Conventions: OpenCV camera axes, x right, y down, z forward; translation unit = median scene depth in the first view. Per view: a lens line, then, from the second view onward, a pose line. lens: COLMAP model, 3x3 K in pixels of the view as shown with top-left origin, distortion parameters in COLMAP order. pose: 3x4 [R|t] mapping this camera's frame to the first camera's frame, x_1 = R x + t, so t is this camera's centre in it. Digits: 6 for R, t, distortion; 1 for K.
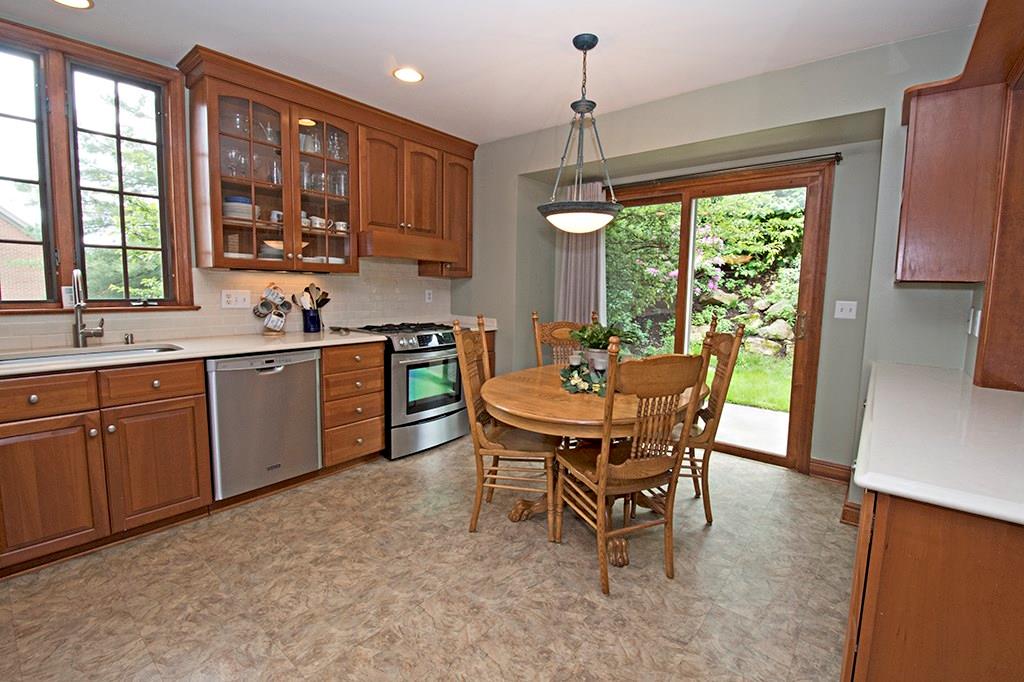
lens RADIAL K [[445.3, 0, 528.4], [0, 445.3, 332.8], [0, 0, 1]] dist [0.000216, -0.013176]
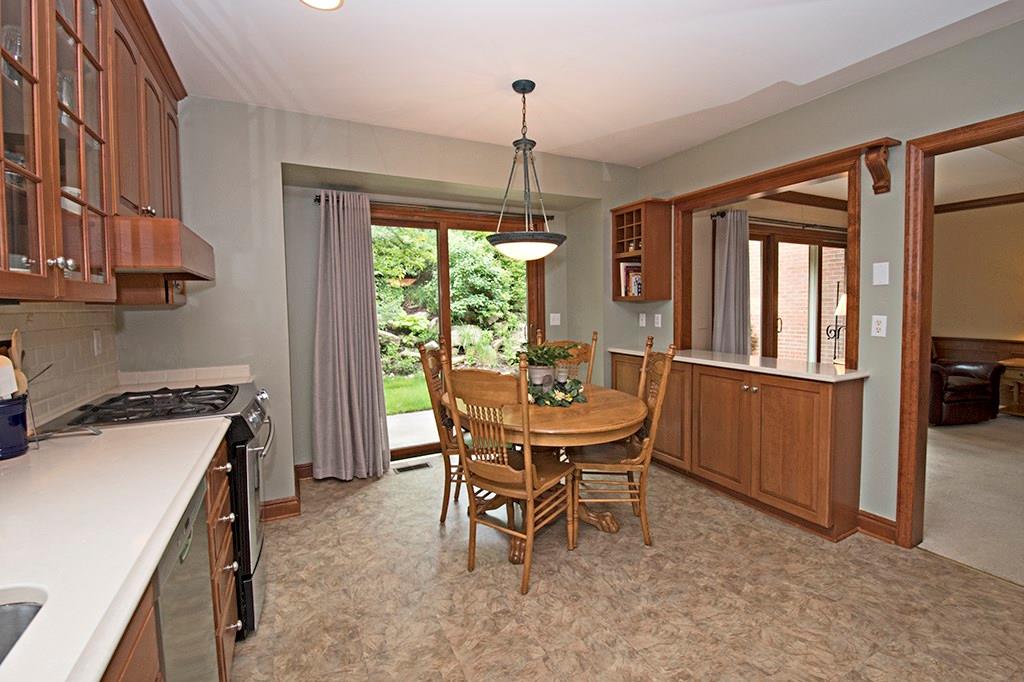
lens RADIAL K [[445.3, 0, 528.4], [0, 445.3, 332.8], [0, 0, 1]] dist [0.000216, -0.013176]
pose [[0.417071, -0.101454, 0.903194, -0.898126], [0.124012, 0.990809, 0.054030, -0.119417], [-0.900374, 0.089473, 0.425819, 0.583568]]
